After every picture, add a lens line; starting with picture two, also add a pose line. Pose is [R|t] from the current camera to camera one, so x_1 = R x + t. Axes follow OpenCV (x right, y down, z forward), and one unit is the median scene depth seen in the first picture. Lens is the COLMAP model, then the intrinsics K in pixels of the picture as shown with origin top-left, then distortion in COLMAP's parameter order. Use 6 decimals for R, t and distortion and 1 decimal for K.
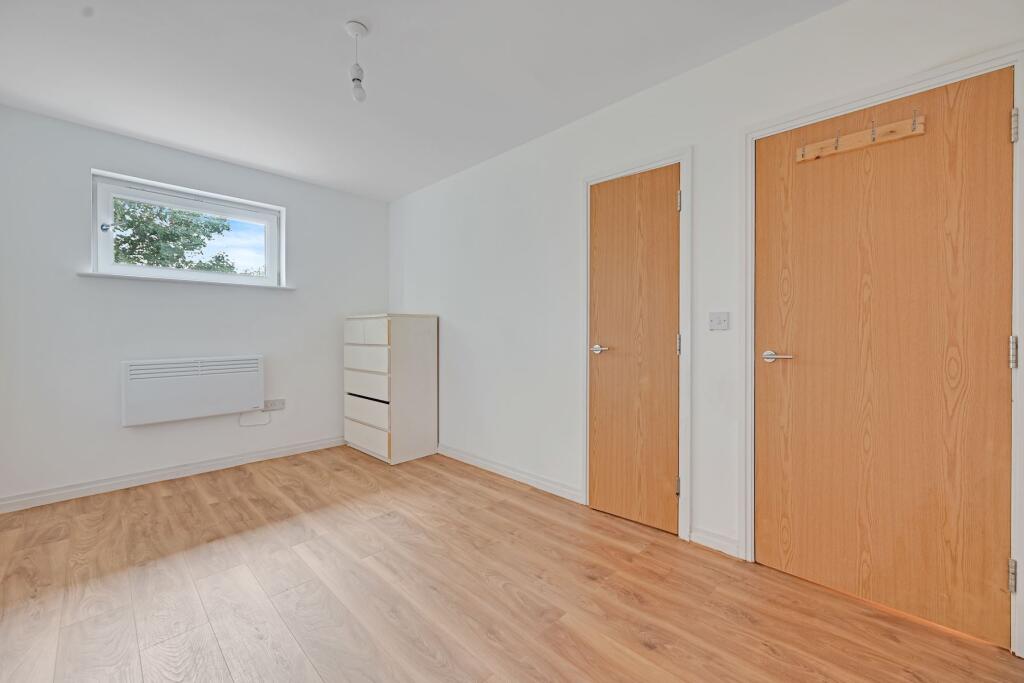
lens RADIAL K [[402.5, 0, 515.0], [0, 402.5, 339.8], [0, 0, 1]] dist [-0.002501, -0.000180]
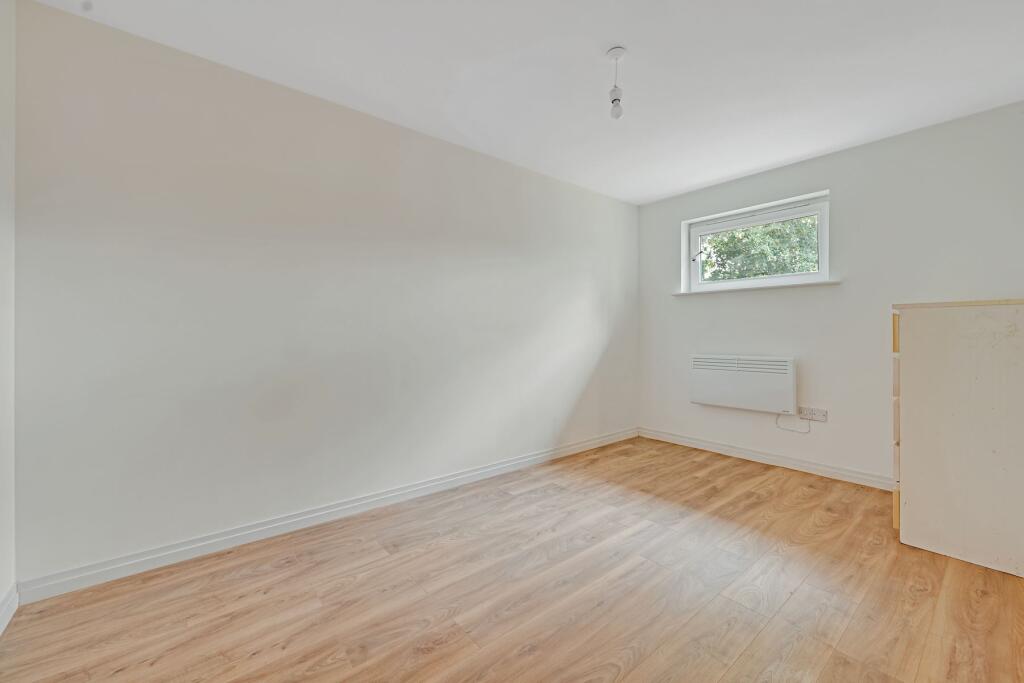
lens RADIAL K [[402.5, 0, 514.7], [0, 402.5, 334.8], [0, 0, 1]] dist [-0.002501, -0.000180]
pose [[-0.115014, 0.000123, -0.993364, 0.474884], [-0.018182, 0.999832, 0.002229, -0.006204], [0.993197, 0.018318, -0.114993, 0.566508]]
